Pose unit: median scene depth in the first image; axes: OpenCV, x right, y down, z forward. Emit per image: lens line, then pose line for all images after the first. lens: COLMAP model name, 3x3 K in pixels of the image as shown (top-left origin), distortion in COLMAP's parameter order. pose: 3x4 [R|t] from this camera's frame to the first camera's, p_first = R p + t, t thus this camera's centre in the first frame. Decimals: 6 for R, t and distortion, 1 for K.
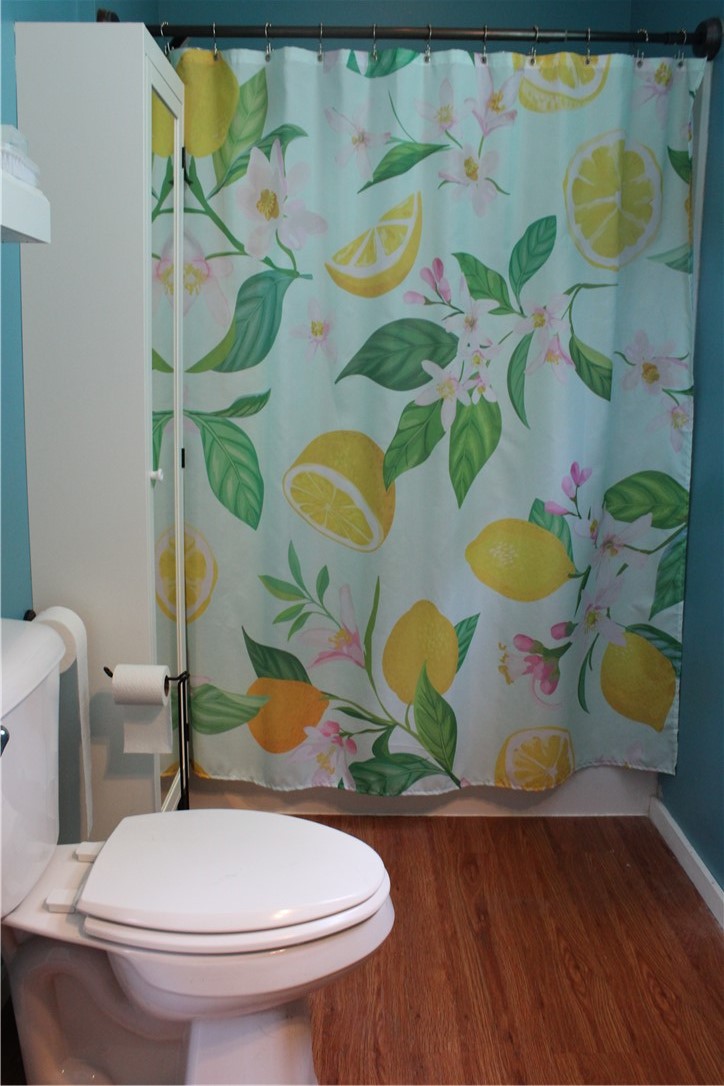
lens RADIAL K [[945.9, 0, 360.3], [0, 945.9, 545.6], [0, 0, 1]] dist [-0.132618, 0.107263]
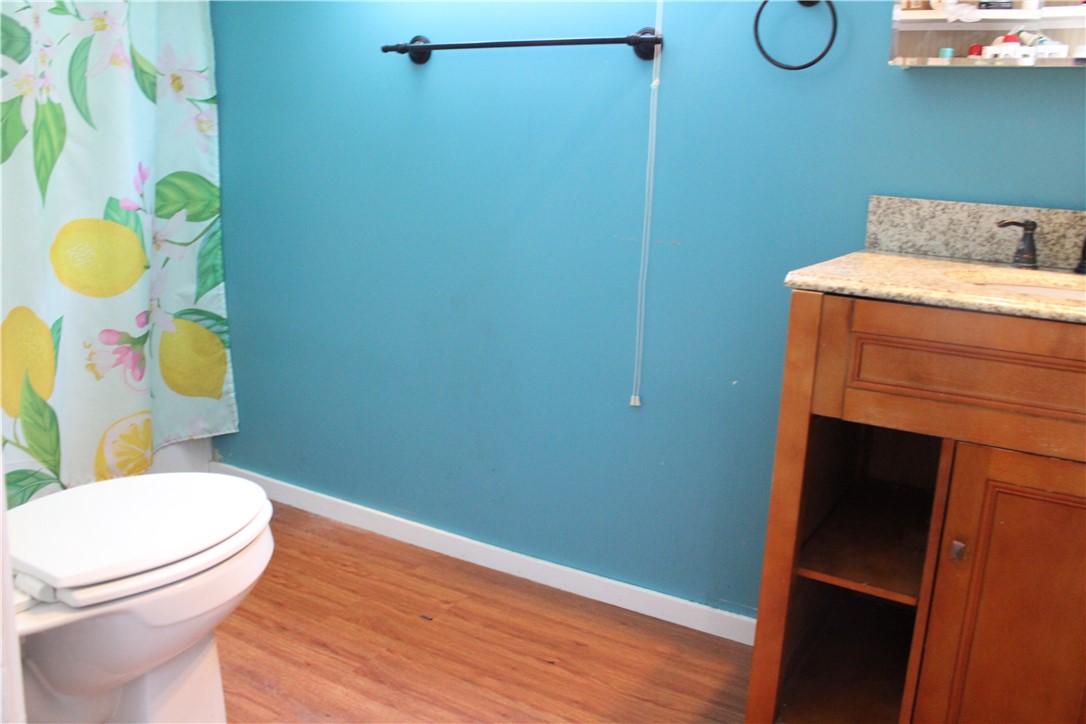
lens RADIAL K [[945.9, 0, 544.2], [0, 945.9, 363.7], [0, 0, 1]] dist [-0.132618, 0.107263]
pose [[0.519744, -0.173463, 0.836527, -0.444867], [0.123855, 0.984125, 0.127116, 0.062134], [-0.845297, 0.037540, 0.532977, 0.040440]]
